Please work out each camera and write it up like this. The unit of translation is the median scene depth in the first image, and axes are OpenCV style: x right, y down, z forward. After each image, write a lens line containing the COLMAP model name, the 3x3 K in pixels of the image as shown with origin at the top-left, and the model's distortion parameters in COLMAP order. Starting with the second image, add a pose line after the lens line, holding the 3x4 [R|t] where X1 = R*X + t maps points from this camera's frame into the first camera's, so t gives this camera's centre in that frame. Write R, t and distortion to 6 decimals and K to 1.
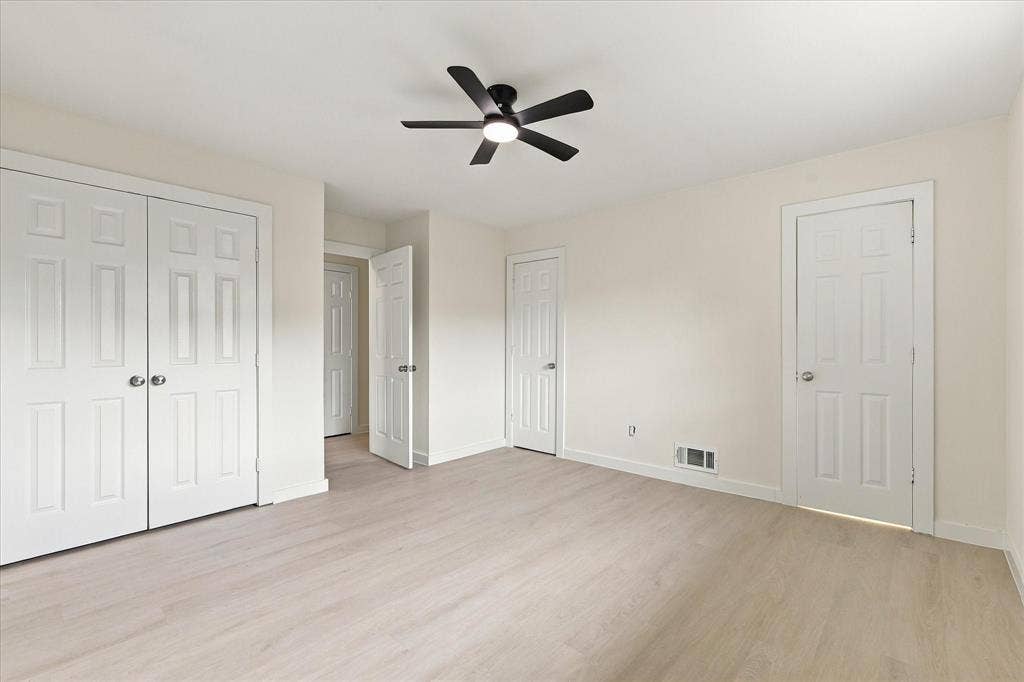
lens RADIAL K [[450.1, 0, 506.0], [0, 450.1, 342.8], [0, 0, 1]] dist [0.004008, 0.000180]
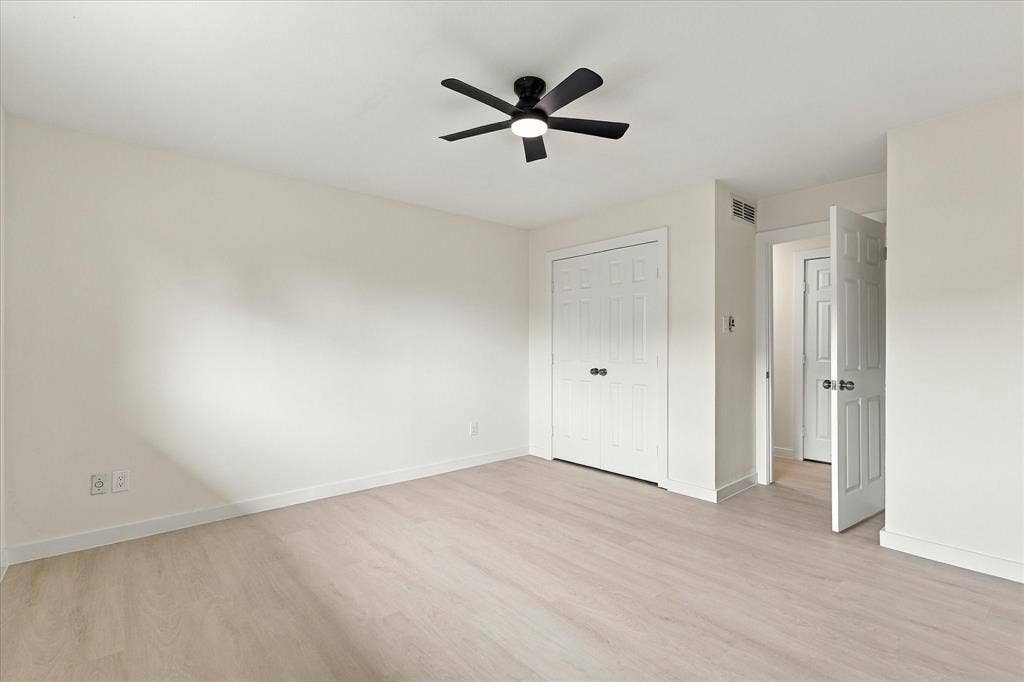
lens RADIAL K [[450.1, 0, 506.0], [0, 450.1, 342.8], [0, 0, 1]] dist [0.004008, 0.000180]
pose [[-0.105124, -0.004226, -0.994450, 0.690976], [0.005702, 0.999972, -0.004853, -0.008477], [0.994443, -0.006181, -0.105097, 0.765109]]
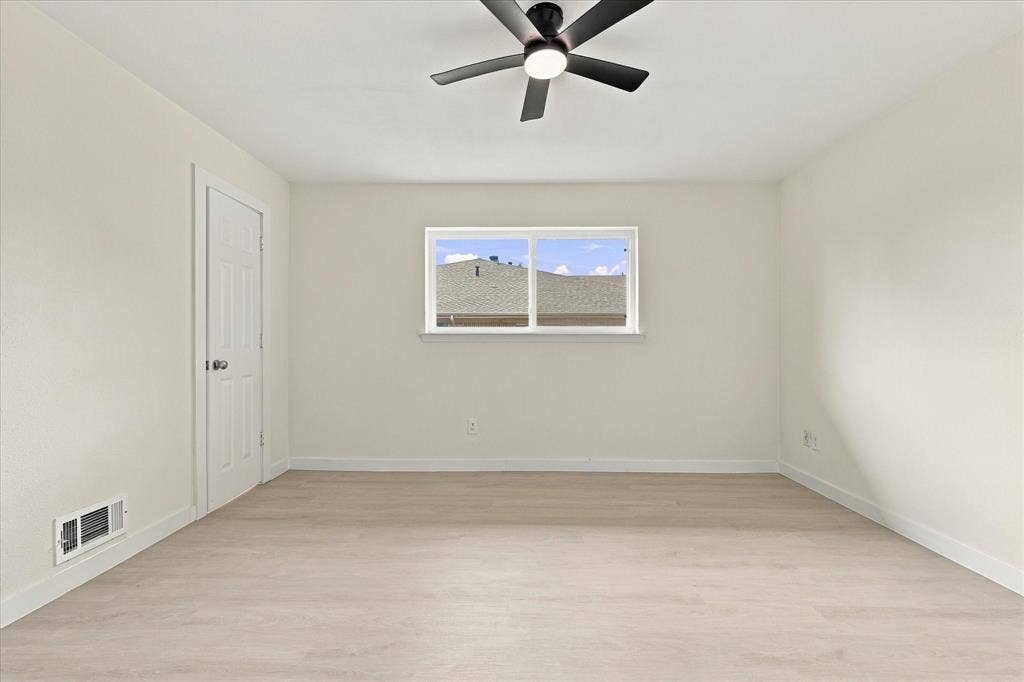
lens RADIAL K [[467.7, 0, 509.2], [0, 467.7, 344.1], [0, 0, 1]] dist [0.019051, 0.000145]
pose [[-0.674844, -0.004160, 0.737948, -0.438249], [-0.006164, 0.999981, 0.000001, 0.028084], [-0.737934, -0.004548, -0.674857, 1.204827]]
